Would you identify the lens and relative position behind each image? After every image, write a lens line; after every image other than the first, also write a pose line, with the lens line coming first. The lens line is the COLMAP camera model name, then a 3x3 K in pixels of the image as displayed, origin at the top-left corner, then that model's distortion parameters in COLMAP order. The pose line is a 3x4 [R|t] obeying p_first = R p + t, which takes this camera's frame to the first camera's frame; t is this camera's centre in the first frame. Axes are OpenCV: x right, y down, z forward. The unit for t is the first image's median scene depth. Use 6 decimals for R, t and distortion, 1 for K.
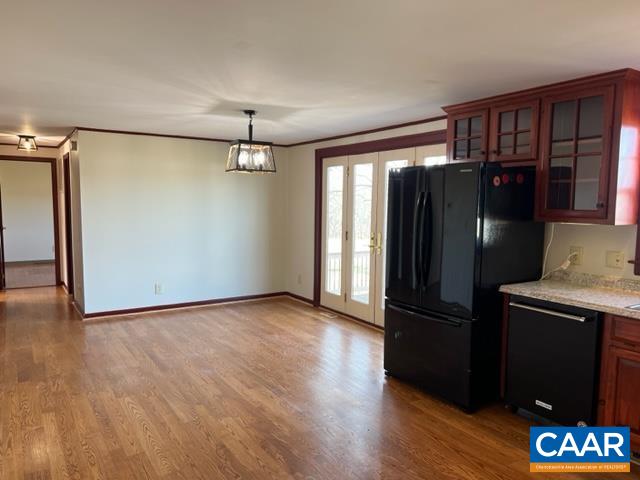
lens RADIAL K [[479.6, 0, 320.5], [0, 479.6, 241.6], [0, 0, 1]] dist [0.050207, -0.017380]
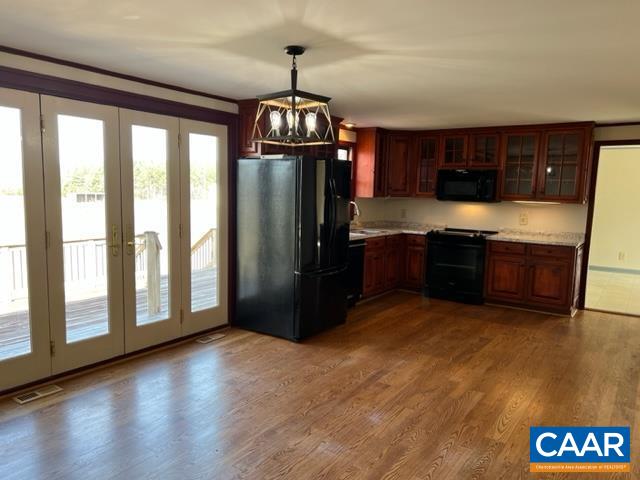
lens RADIAL K [[479.6, 0, 316.3], [0, 479.6, 242.7], [0, 0, 1]] dist [0.050207, -0.017380]
pose [[-0.380202, -0.130598, 0.915637, -0.958634], [0.047879, 0.985874, 0.160497, -0.139298], [-0.923664, 0.104861, -0.368578, 1.500004]]
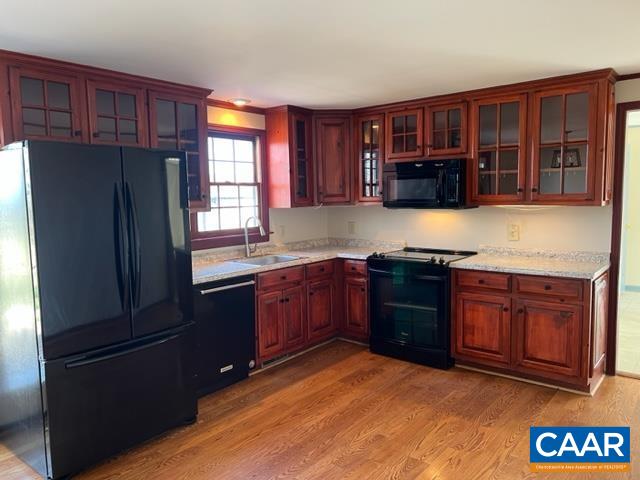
lens RADIAL K [[479.6, 0, 324.1], [0, 479.6, 235.5], [0, 0, 1]] dist [0.050207, -0.017380]
pose [[-0.314106, -0.092269, 0.944894, -0.570263], [0.093823, 0.987377, 0.127607, -0.086849], [-0.944741, 0.128735, -0.301484, 0.922082]]
